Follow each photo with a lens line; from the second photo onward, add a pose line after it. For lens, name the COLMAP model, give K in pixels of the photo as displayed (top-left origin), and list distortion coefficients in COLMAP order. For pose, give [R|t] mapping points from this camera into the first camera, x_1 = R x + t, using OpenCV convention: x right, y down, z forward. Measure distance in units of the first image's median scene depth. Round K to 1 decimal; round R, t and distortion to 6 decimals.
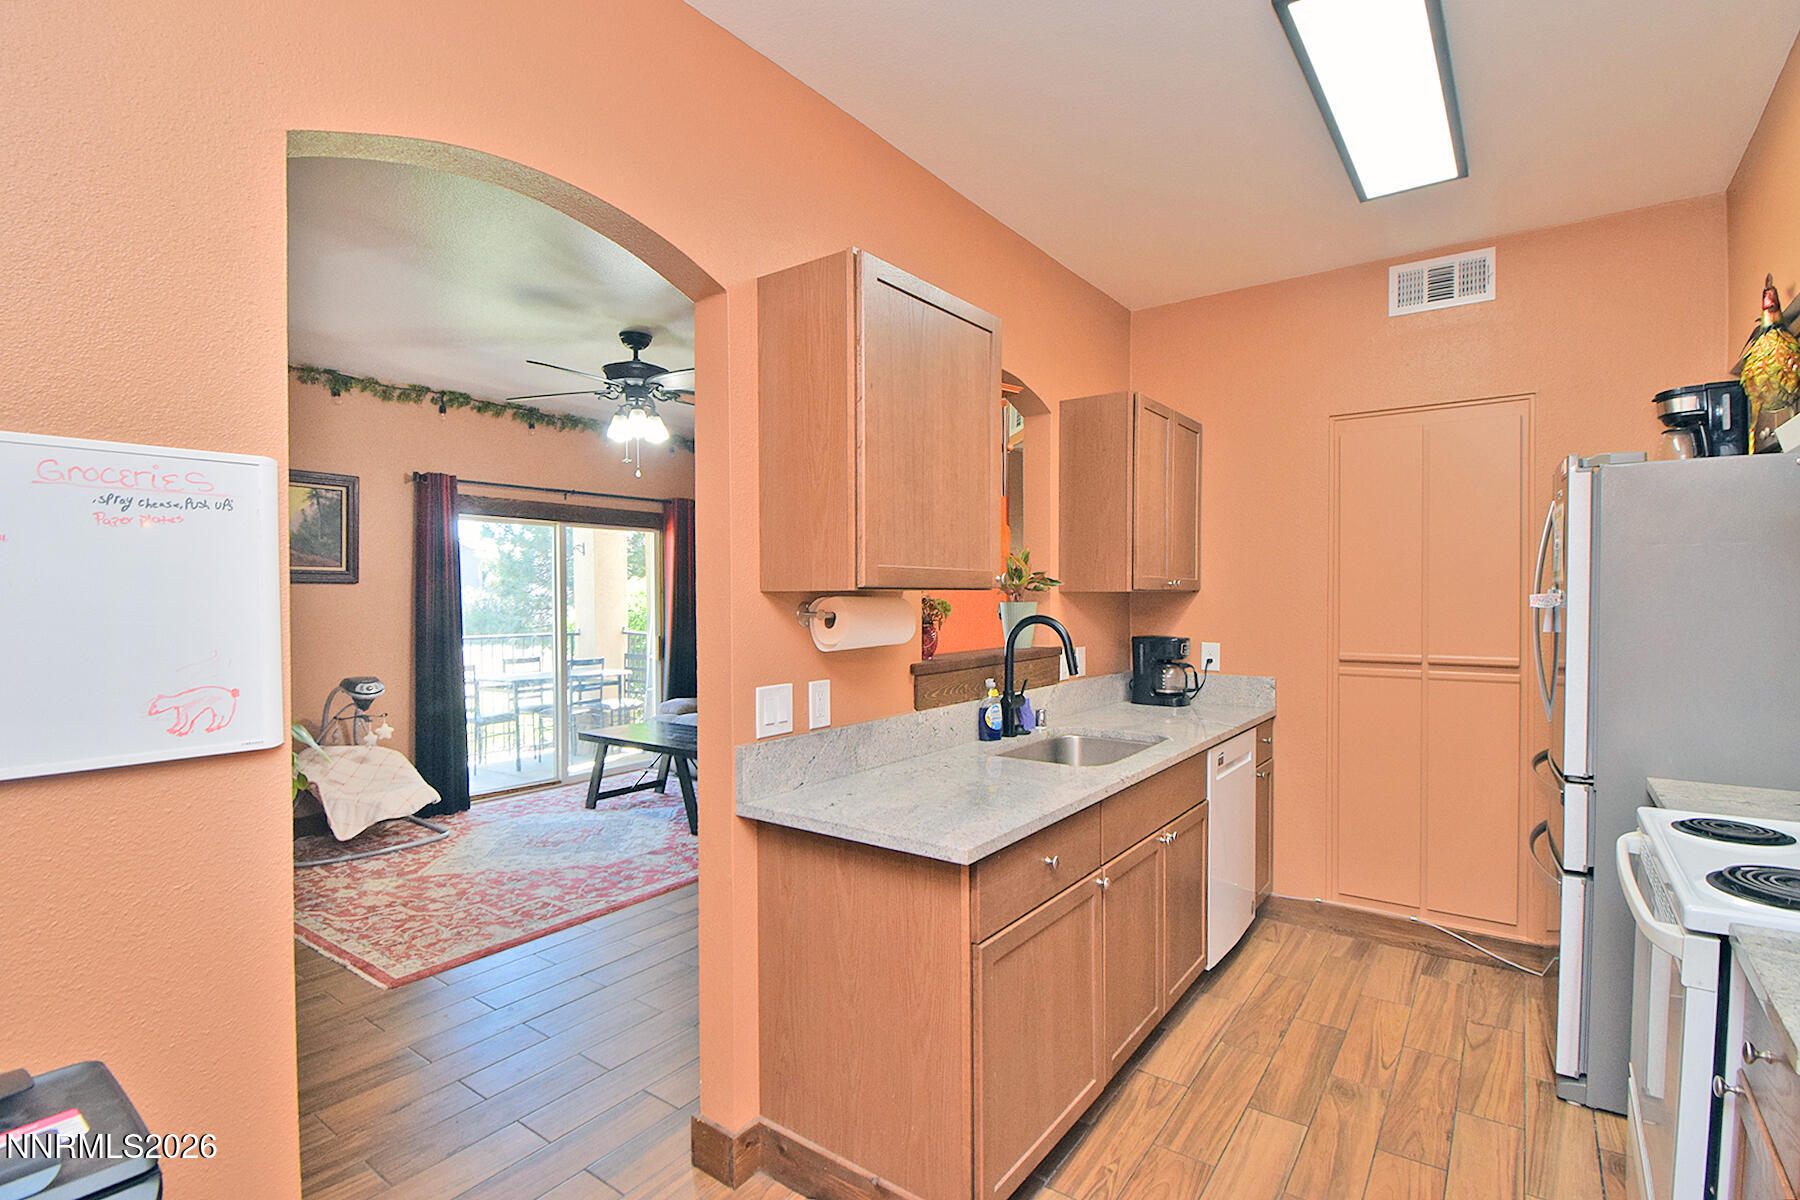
lens RADIAL K [[842.2, 0, 928.9], [0, 842.2, 604.1], [0, 0, 1]] dist [0.021627, -0.026102]
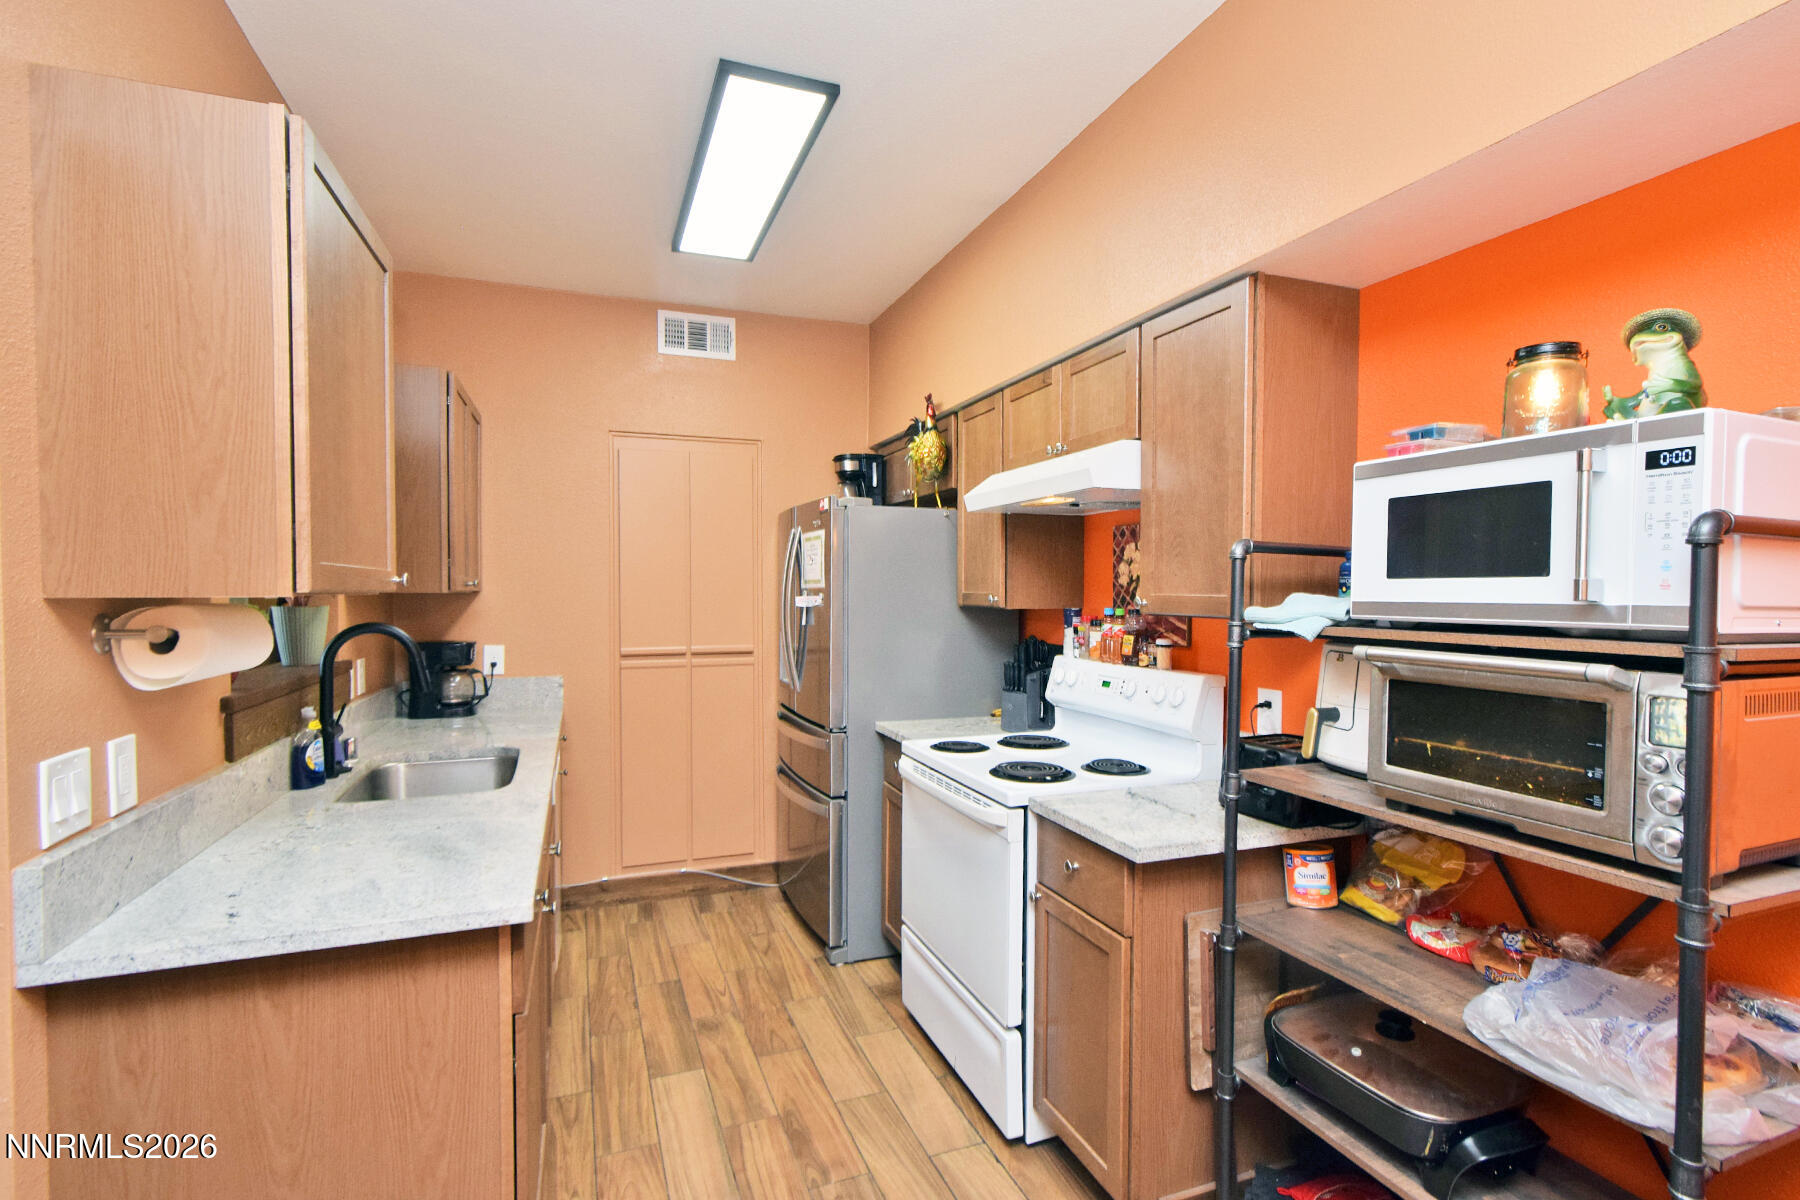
lens RADIAL K [[827.3, 0, 890.6], [0, 827.3, 605.5], [0, 0, 1]] dist [0.000828, 0.000152]
pose [[0.561504, -0.012192, 0.827385, -0.254945], [0.006019, 0.999925, 0.010649, -0.009275], [-0.827452, -0.001000, 0.561535, 0.135648]]
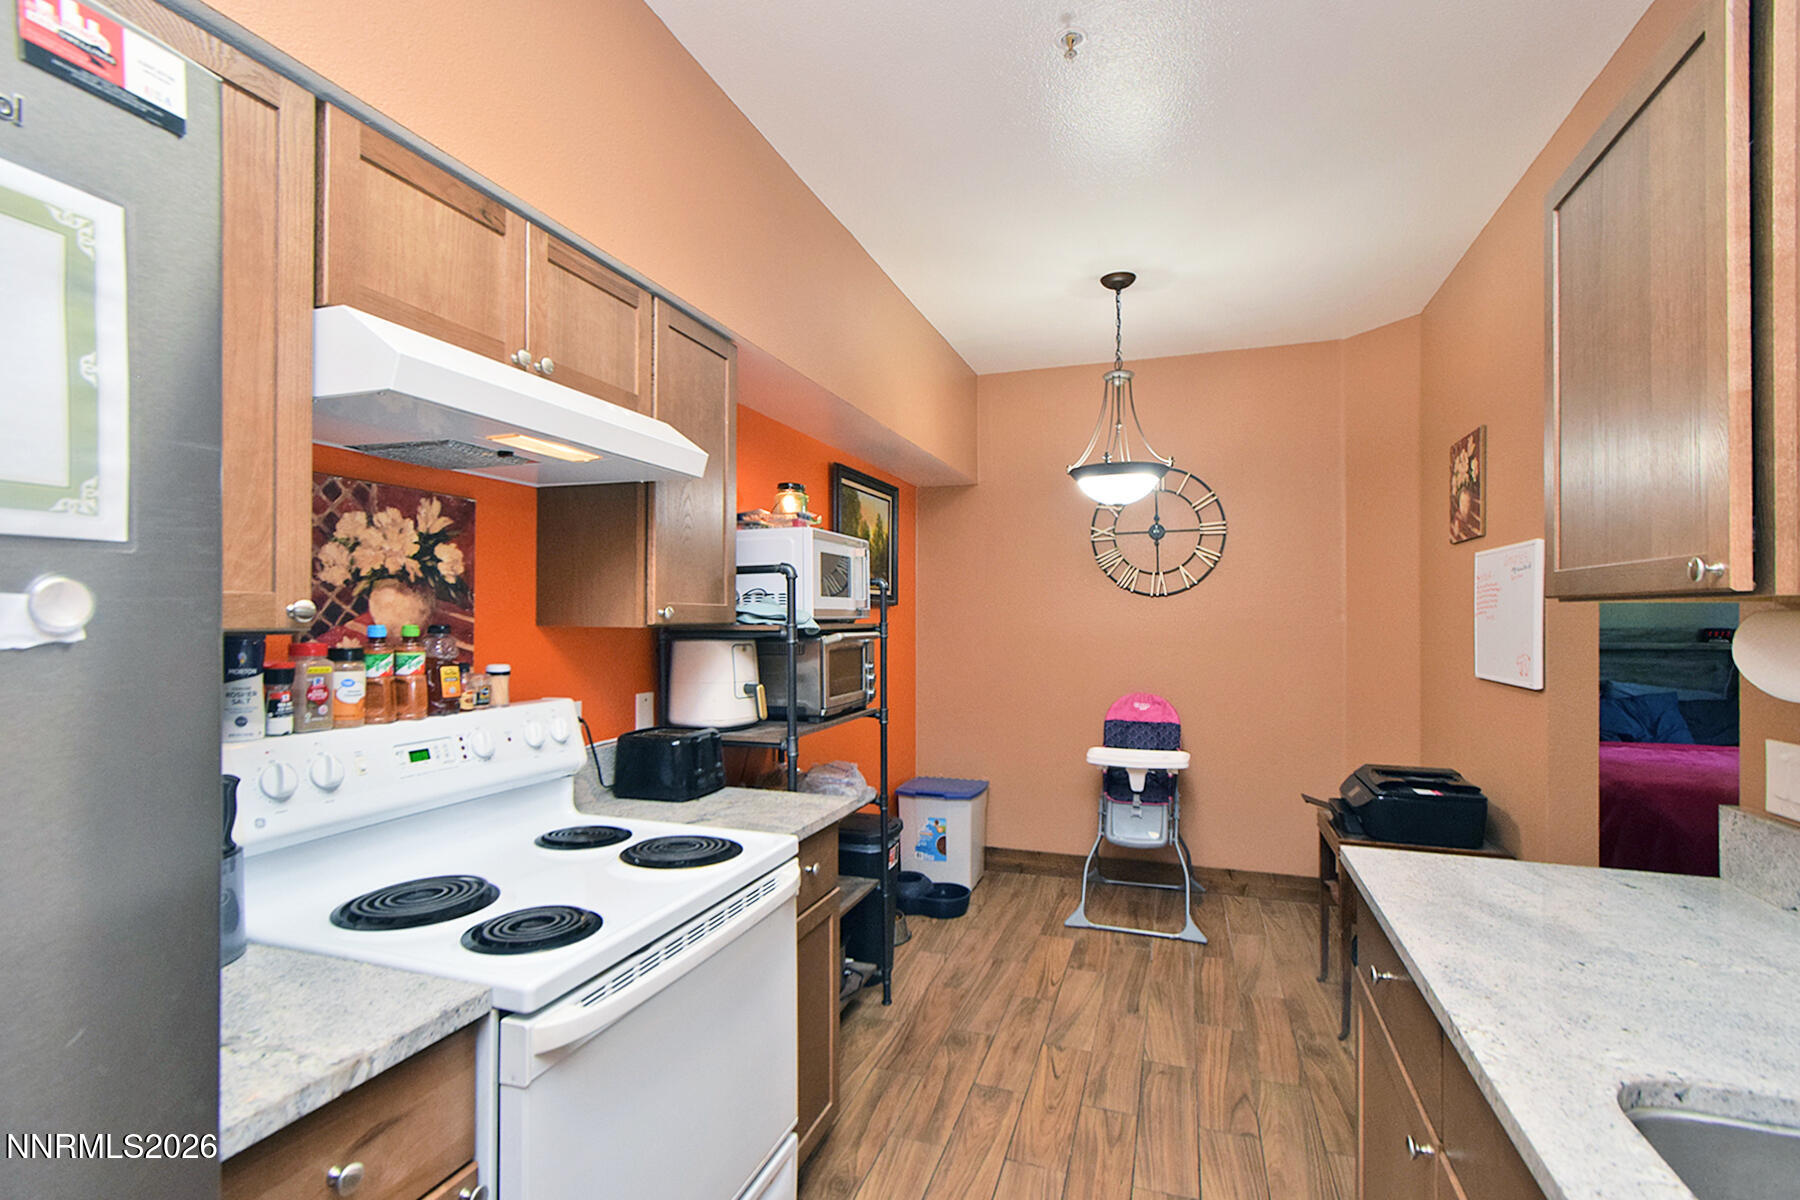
lens RADIAL K [[827.3, 0, 890.6], [0, 827.3, 605.5], [0, 0, 1]] dist [0.000828, 0.000152]
pose [[-0.962995, -0.004636, -0.269478, 0.515725], [-0.004121, 0.999988, -0.002475, -0.007647], [0.269486, -0.001273, -0.963003, 1.084326]]
